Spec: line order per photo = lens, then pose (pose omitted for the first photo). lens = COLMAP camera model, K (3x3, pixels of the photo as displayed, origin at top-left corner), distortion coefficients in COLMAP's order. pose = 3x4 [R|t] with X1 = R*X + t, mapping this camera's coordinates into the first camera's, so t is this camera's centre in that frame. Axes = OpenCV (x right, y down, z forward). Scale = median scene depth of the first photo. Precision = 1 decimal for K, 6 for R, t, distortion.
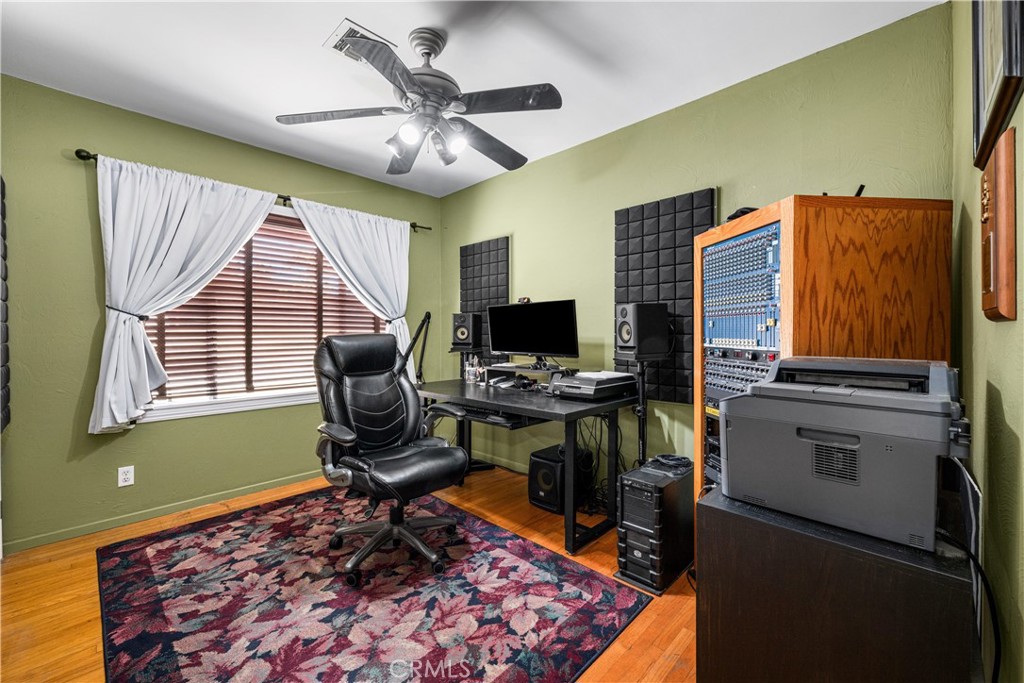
lens RADIAL K [[412.3, 0, 512.3], [0, 412.3, 334.7], [0, 0, 1]] dist [-0.001431, 0.000036]
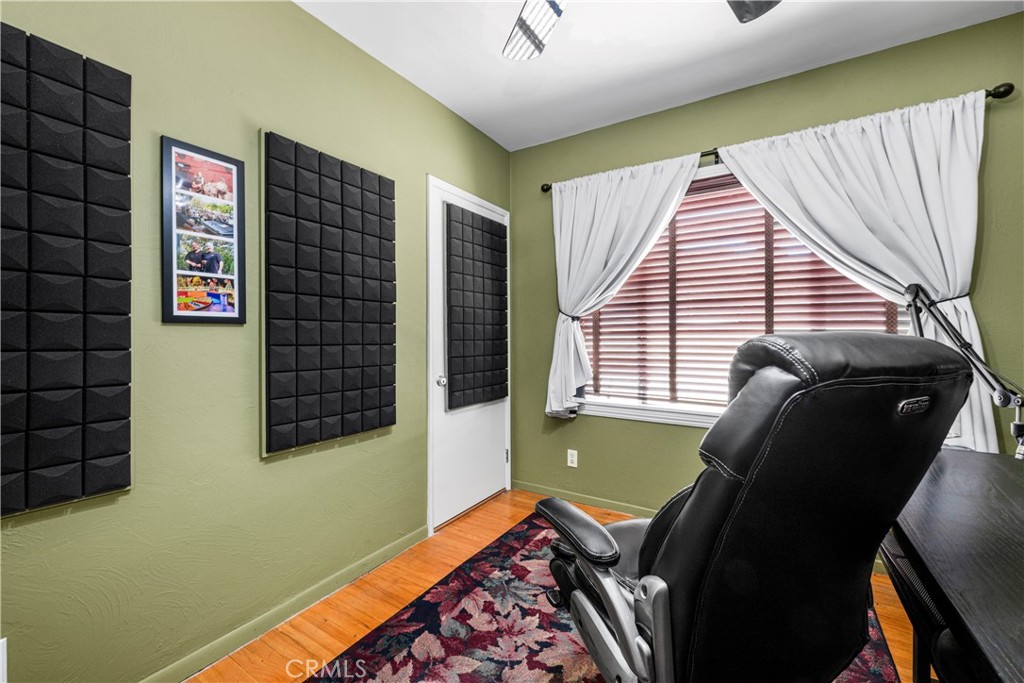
lens RADIAL K [[412.3, 0, 512.3], [0, 412.3, 334.7], [0, 0, 1]] dist [-0.001431, 0.000036]
pose [[0.209162, 0.000634, -0.977881, 0.129378], [-0.004540, 0.999990, -0.000323, 0.003493], [0.977870, 0.004507, 0.209163, 0.565712]]
